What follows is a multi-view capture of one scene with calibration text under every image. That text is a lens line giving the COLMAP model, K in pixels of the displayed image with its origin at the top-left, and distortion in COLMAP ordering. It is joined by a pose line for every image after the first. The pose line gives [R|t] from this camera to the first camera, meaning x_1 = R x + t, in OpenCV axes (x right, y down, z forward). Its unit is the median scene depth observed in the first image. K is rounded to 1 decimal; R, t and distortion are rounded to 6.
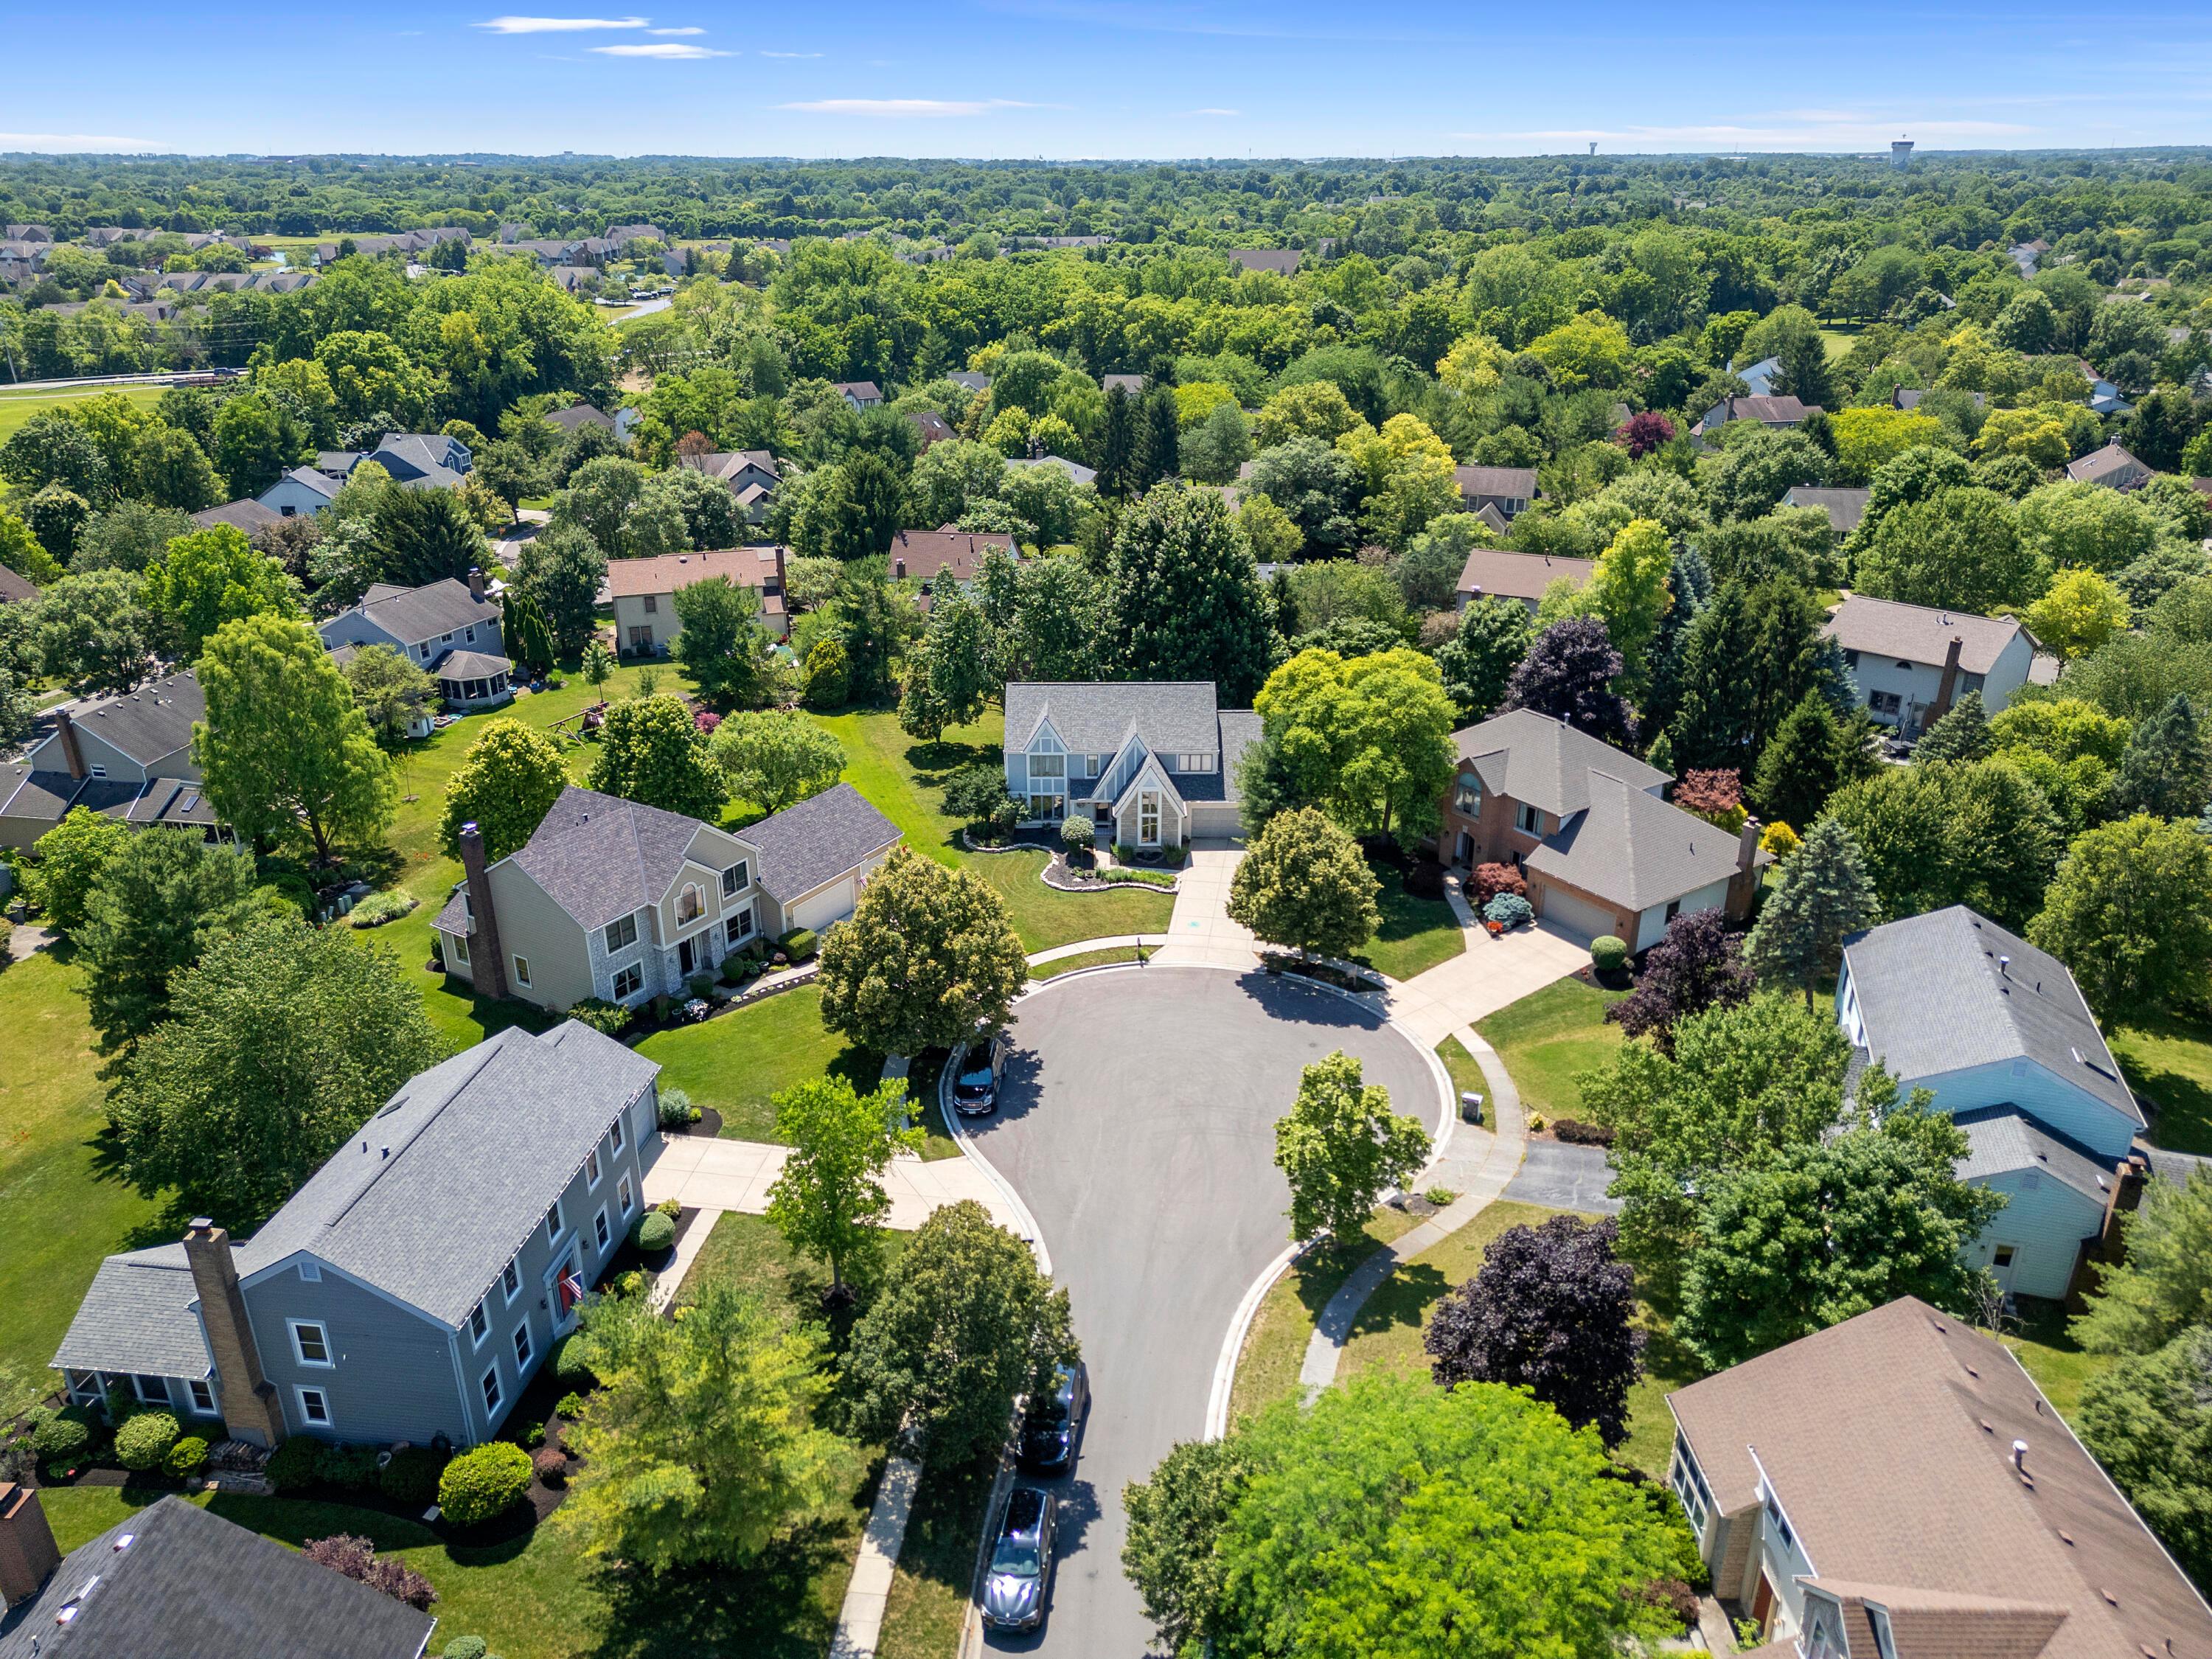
lens RADIAL K [[1540.8, 0, 1106.0], [0, 1540.8, 829.5], [0, 0, 1]] dist [0.041082, -0.041250]
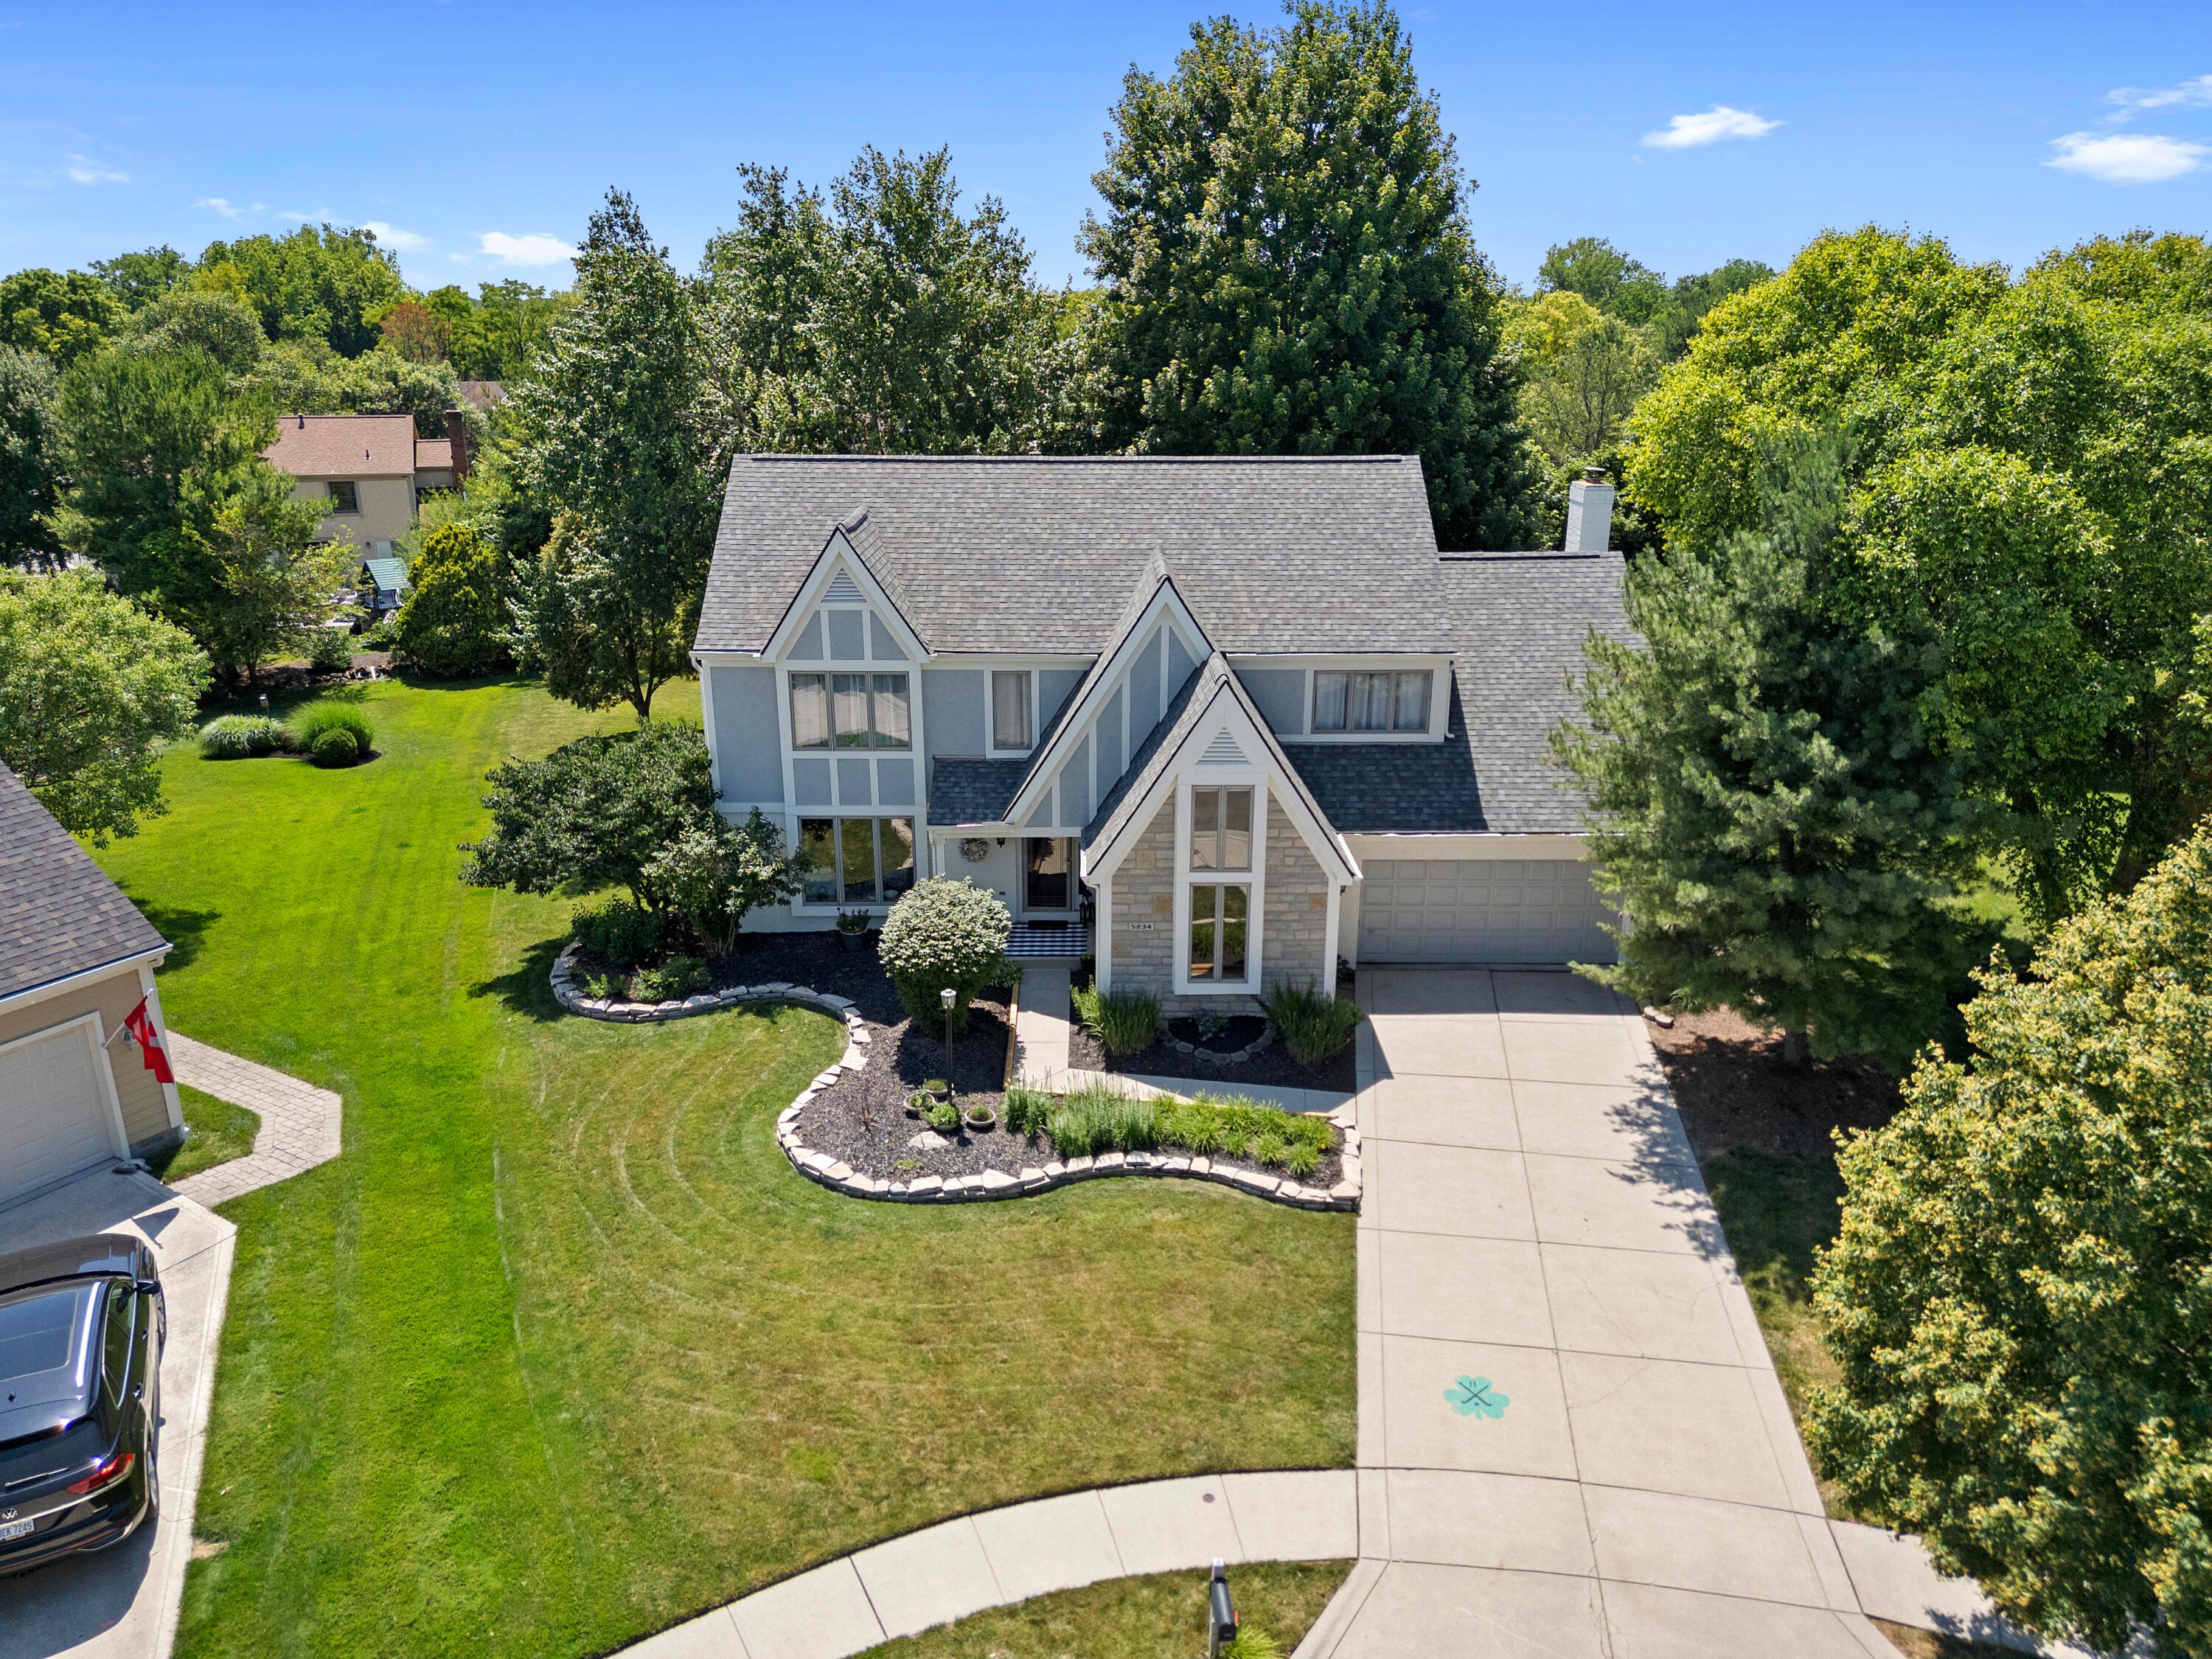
lens RADIAL K [[1540.8, 0, 1106.0], [0, 1540.8, 829.5], [0, 0, 1]] dist [0.041082, -0.041250]
pose [[0.999964, 0.001829, 0.008335, 0.006432], [-0.001093, 0.996169, -0.087447, 0.005367], [-0.008463, 0.087435, 0.996134, 0.726726]]
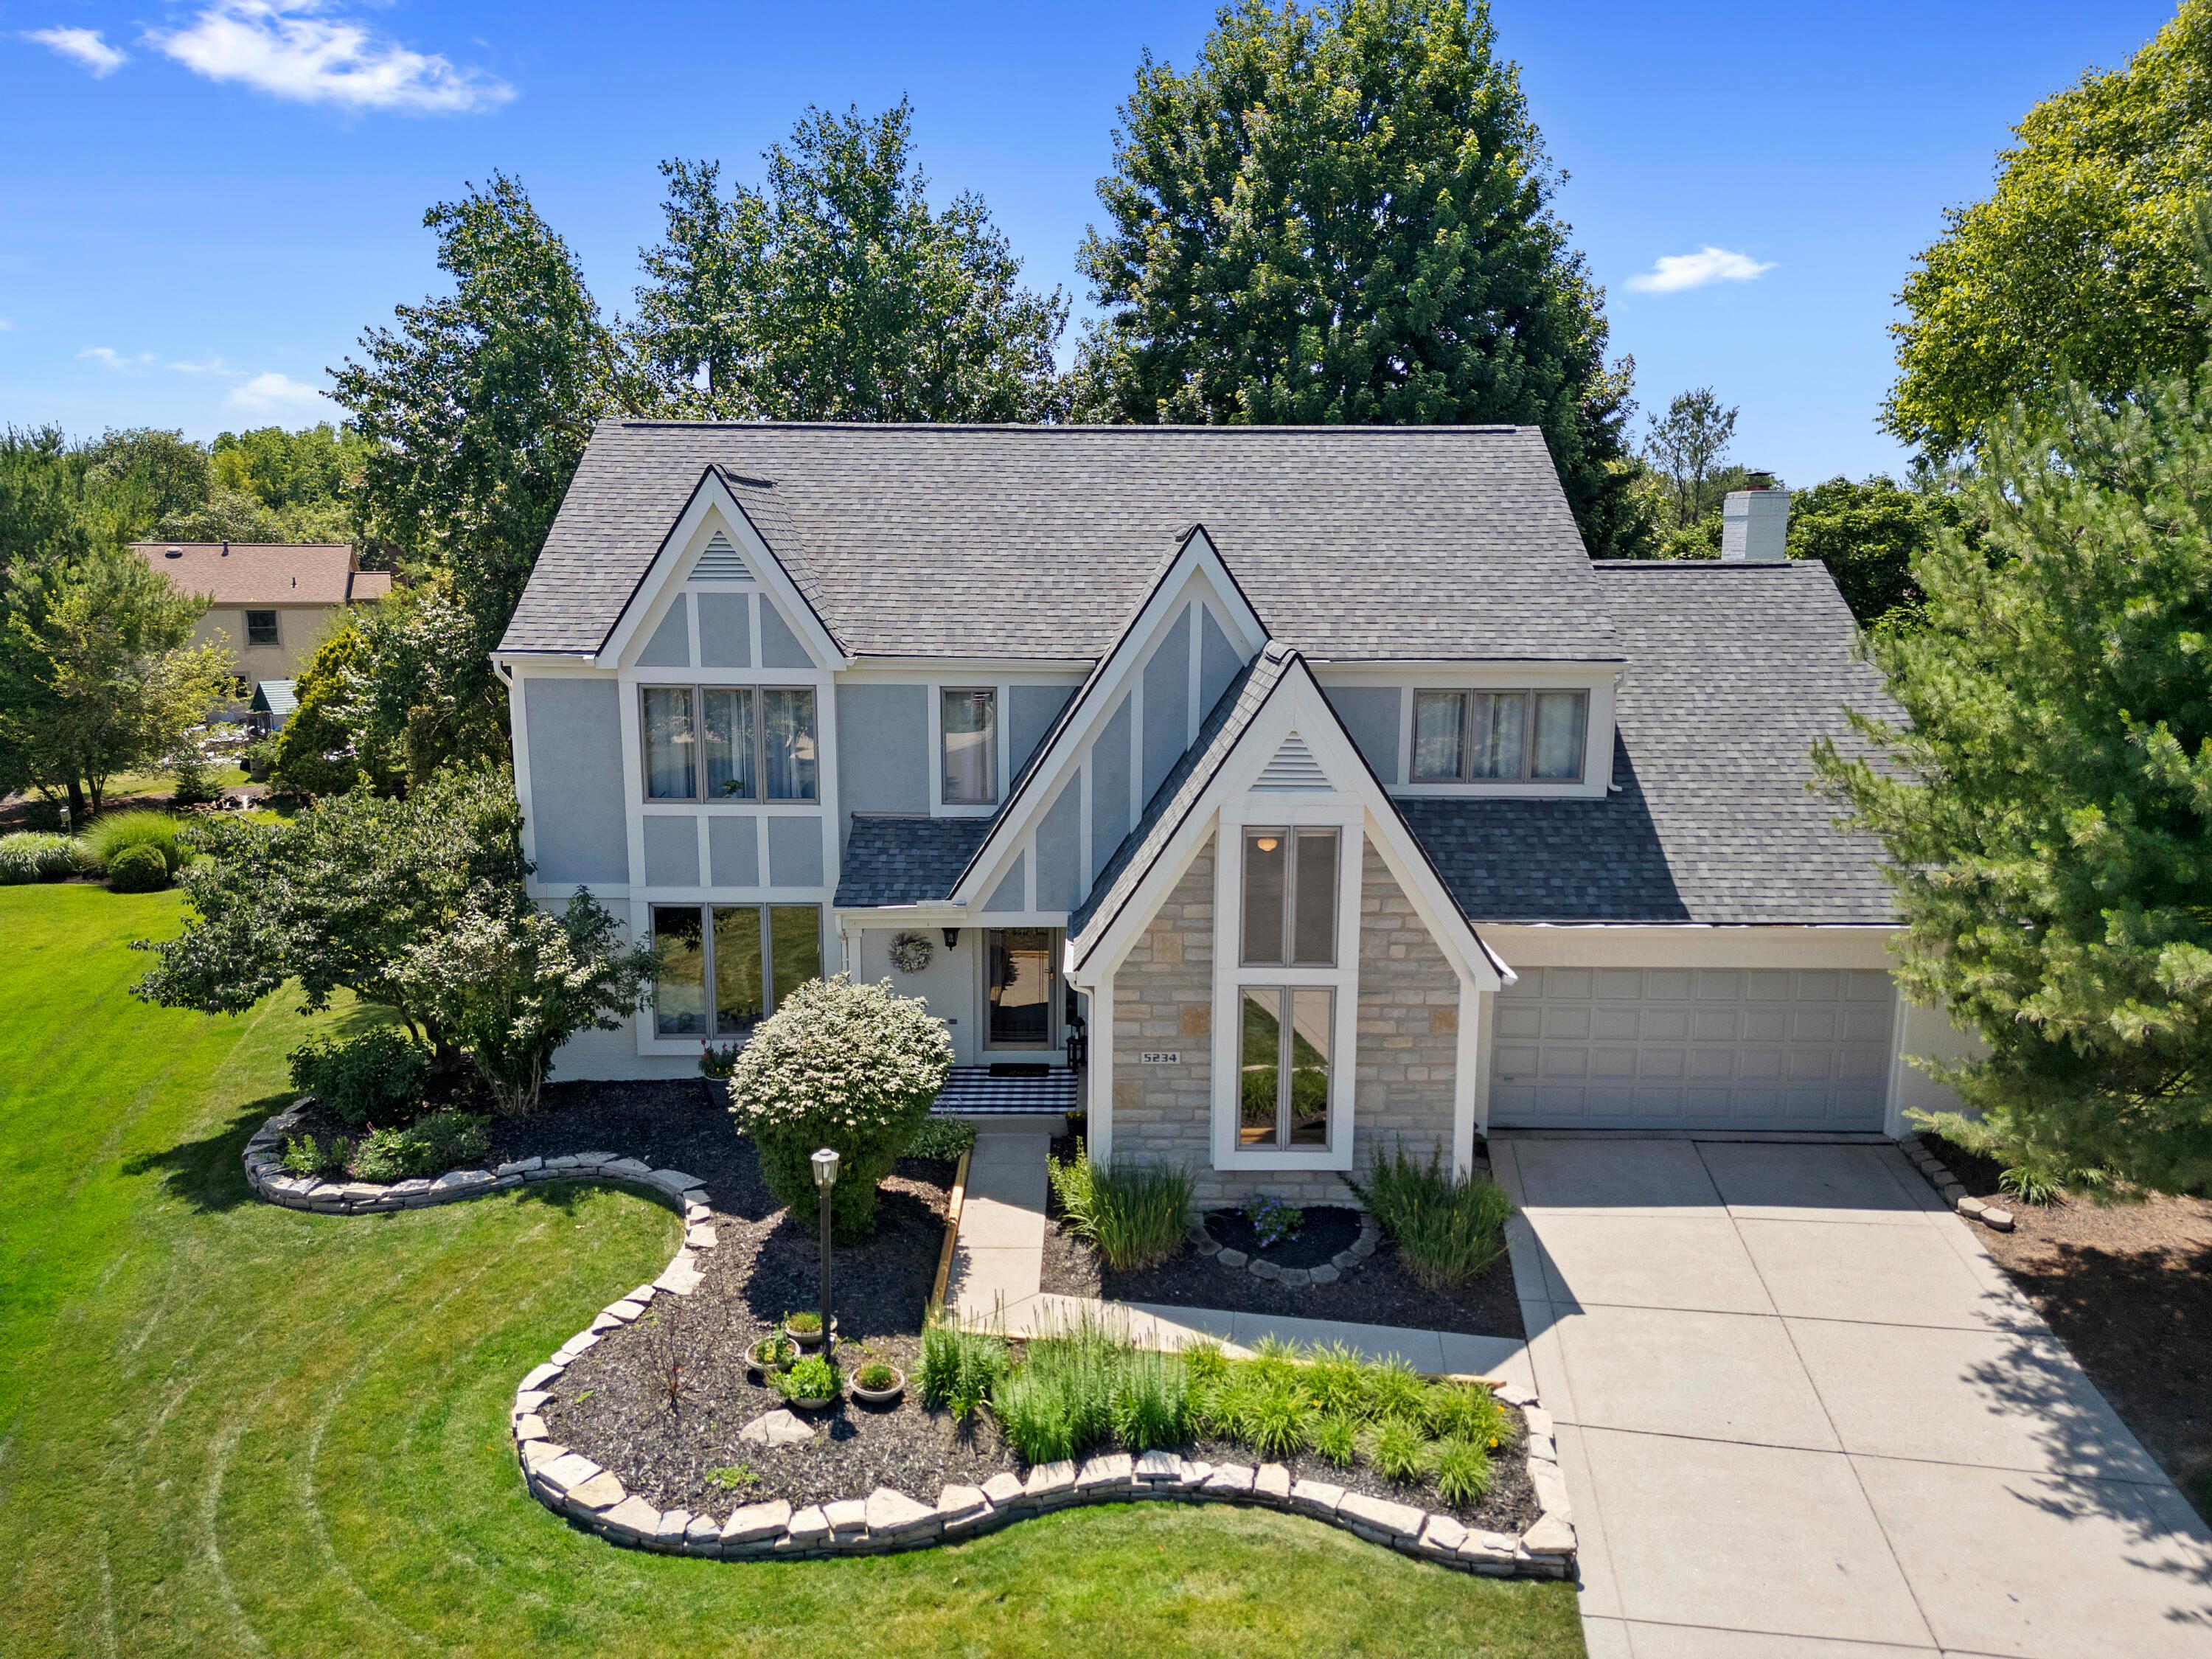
lens RADIAL K [[1540.8, 0, 1106.0], [0, 1540.8, 829.5], [0, 0, 1]] dist [0.041082, -0.041250]
pose [[0.999976, 0.006629, 0.001916, 0.008353], [-0.006044, 0.975416, -0.220289, 0.011347], [-0.003329, 0.220272, 0.975433, 0.824450]]
